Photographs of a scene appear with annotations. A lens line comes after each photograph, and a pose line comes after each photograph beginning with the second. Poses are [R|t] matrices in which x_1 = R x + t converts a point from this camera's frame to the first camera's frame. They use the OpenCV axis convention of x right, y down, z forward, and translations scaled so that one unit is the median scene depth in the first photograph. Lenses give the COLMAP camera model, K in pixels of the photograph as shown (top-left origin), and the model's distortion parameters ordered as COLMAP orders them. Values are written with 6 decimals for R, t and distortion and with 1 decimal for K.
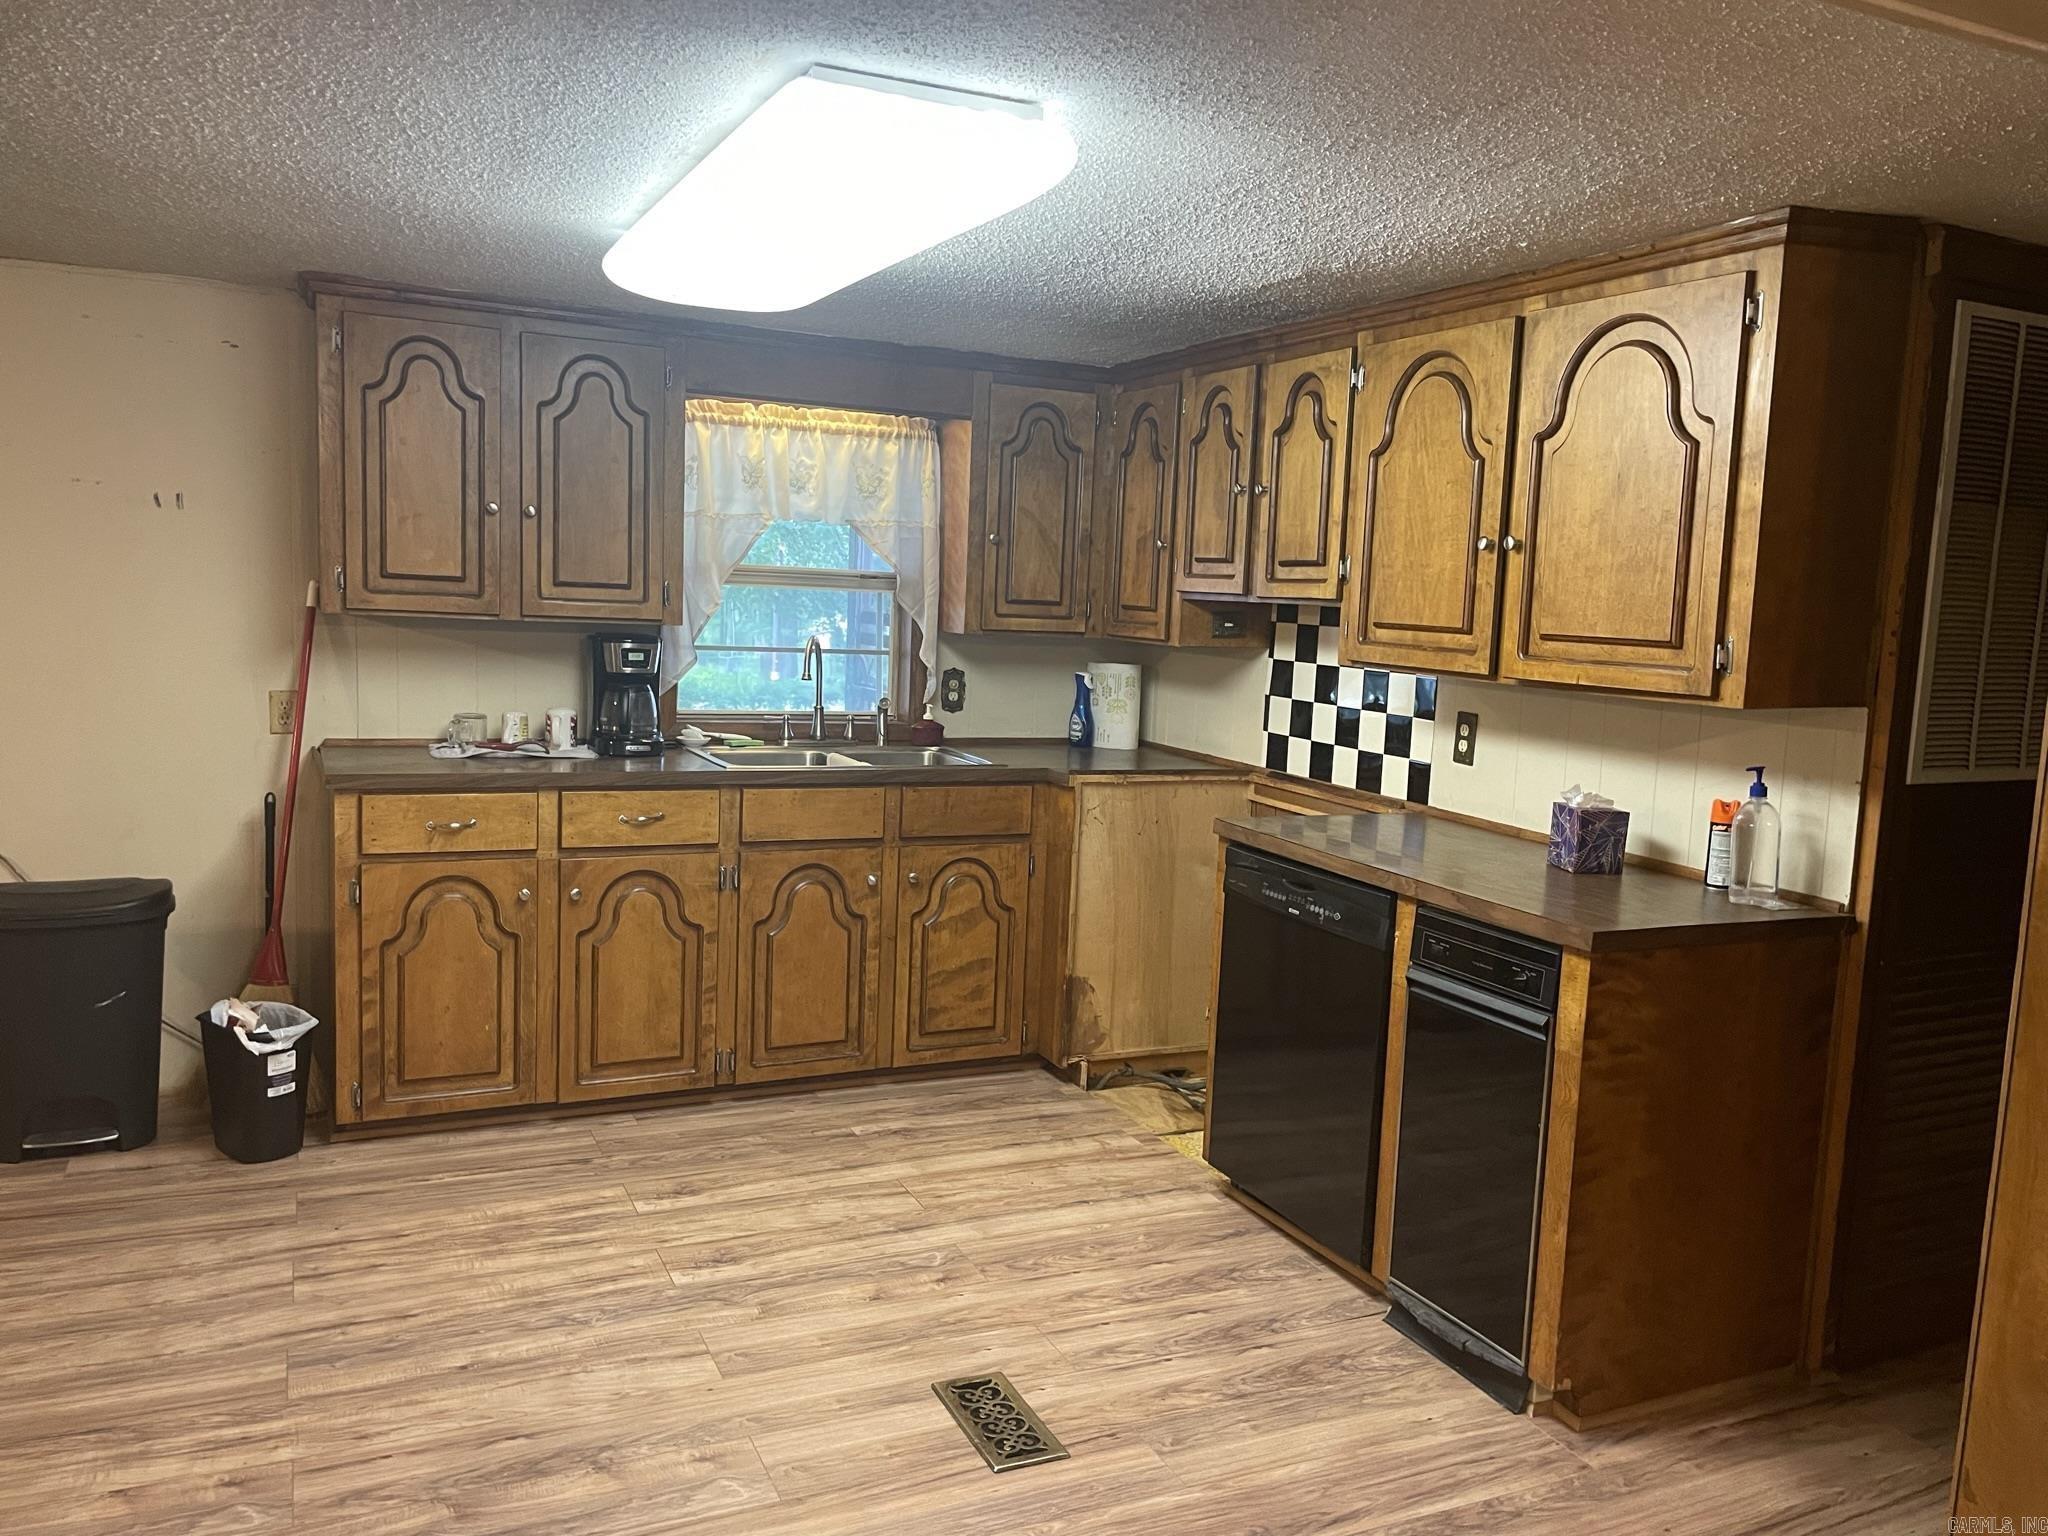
lens RADIAL K [[1596.9, 0, 1023.2], [0, 1596.9, 794.6], [0, 0, 1]] dist [0.086796, -0.123532]
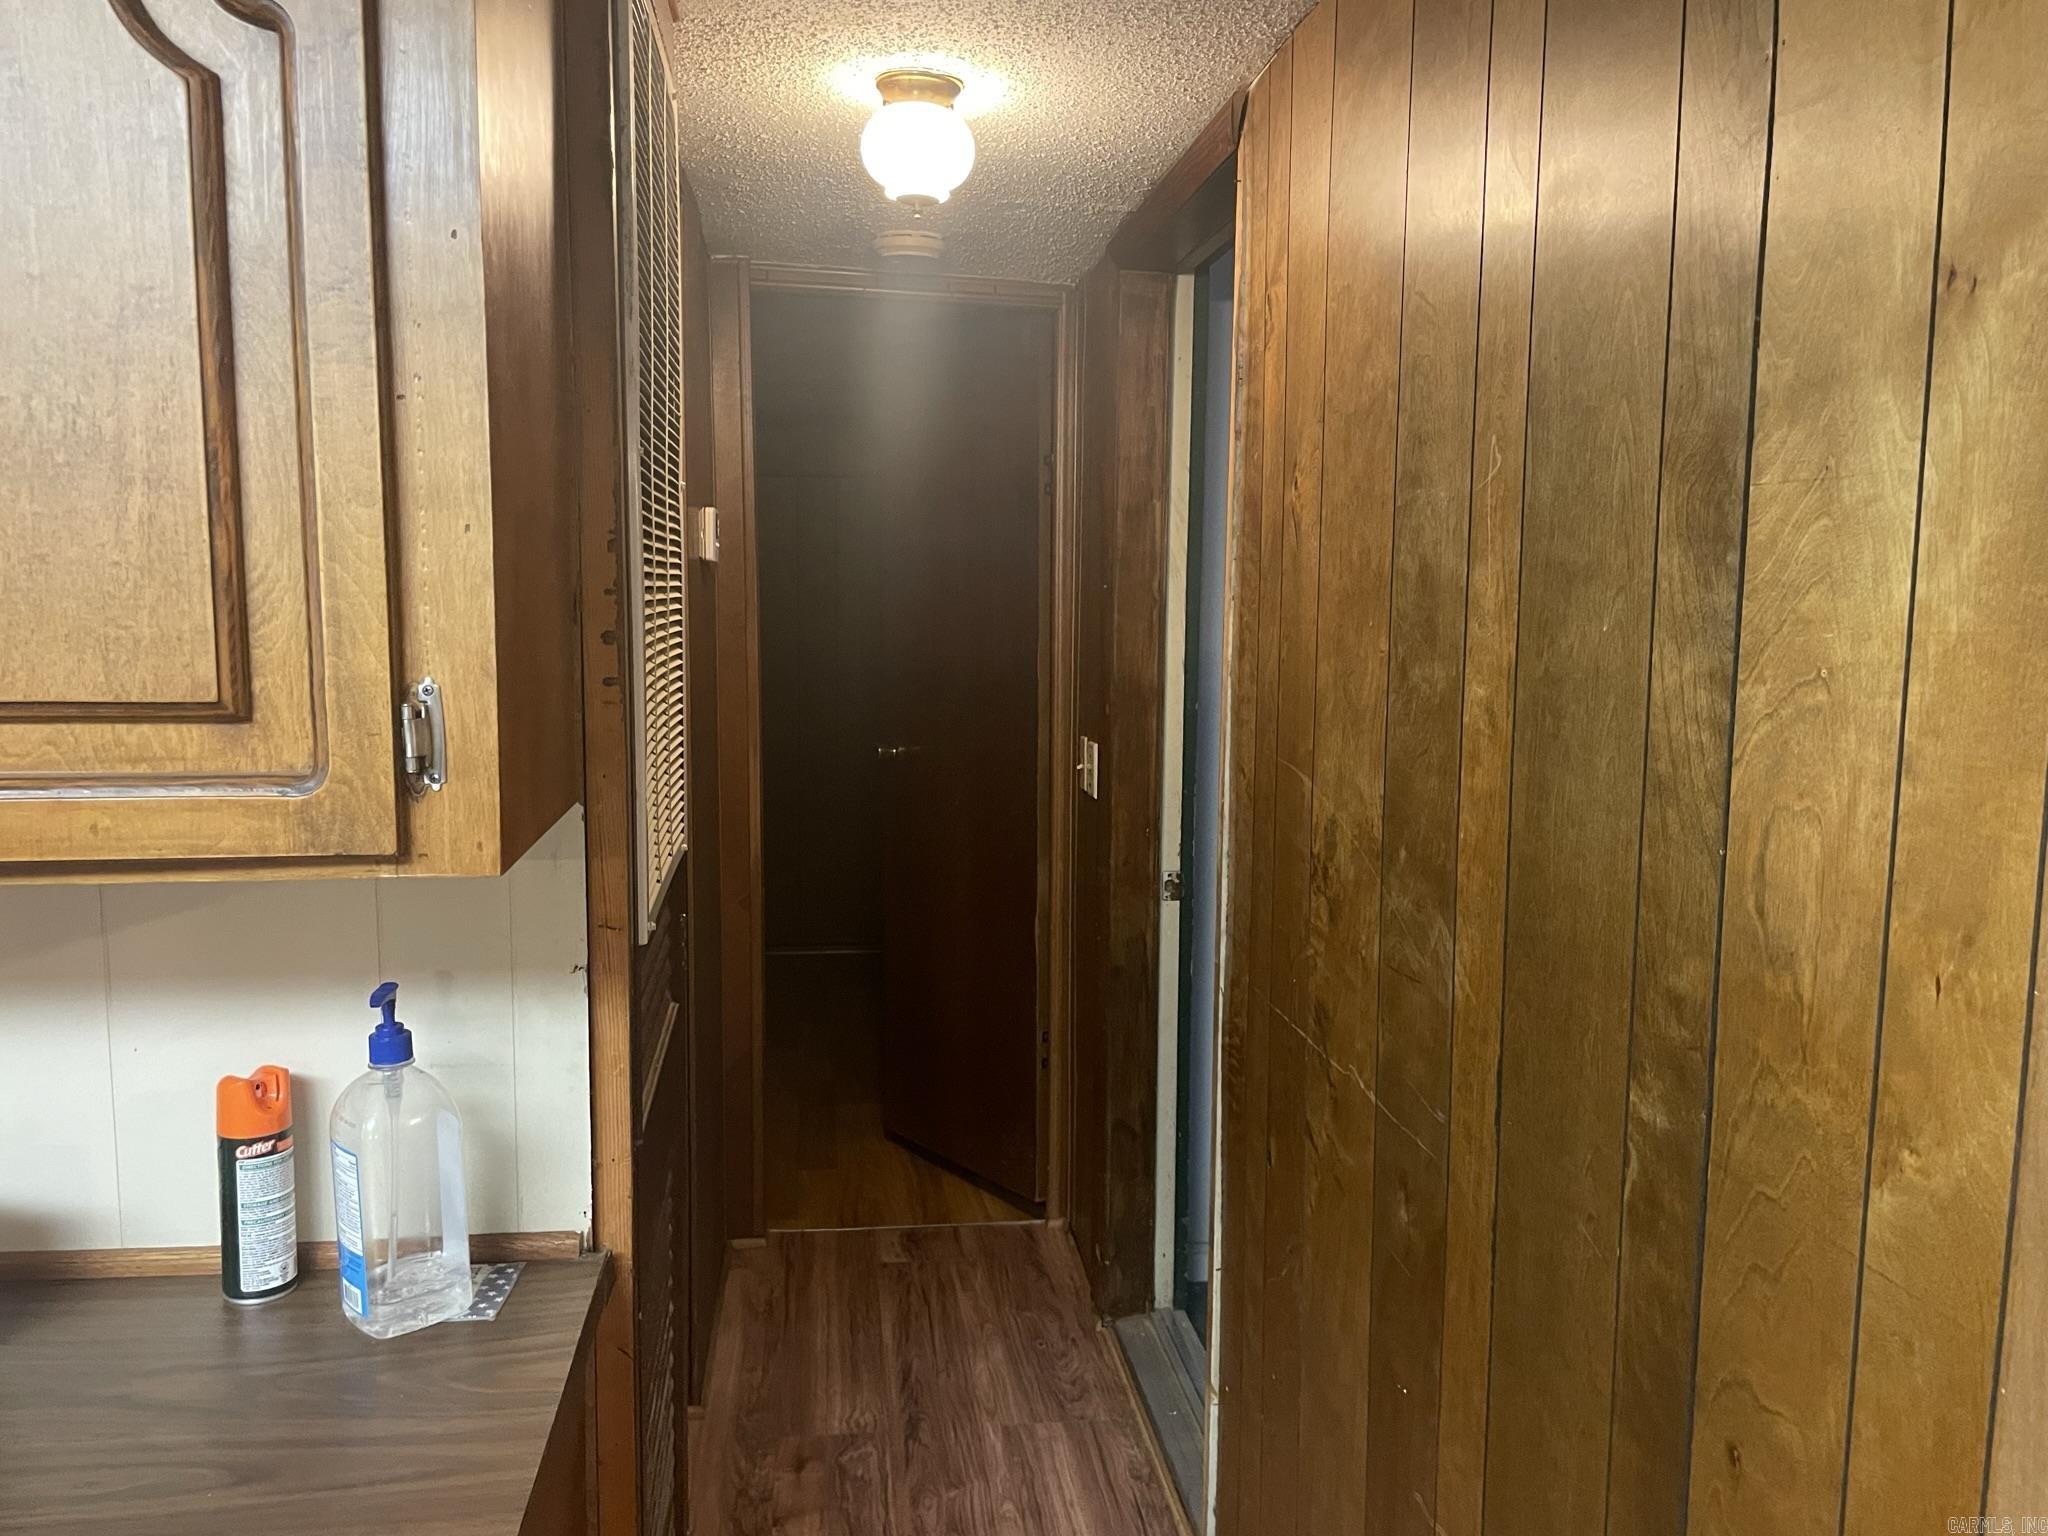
lens RADIAL K [[1577.1, 0, 996.6], [0, 1577.1, 791.2], [0, 0, 1]] dist [0.085481, -0.116334]
pose [[0.319591, -0.154150, 0.934933, 0.146306], [0.123712, 0.985021, 0.120120, -0.096155], [-0.939445, 0.077274, 0.333874, 0.744902]]
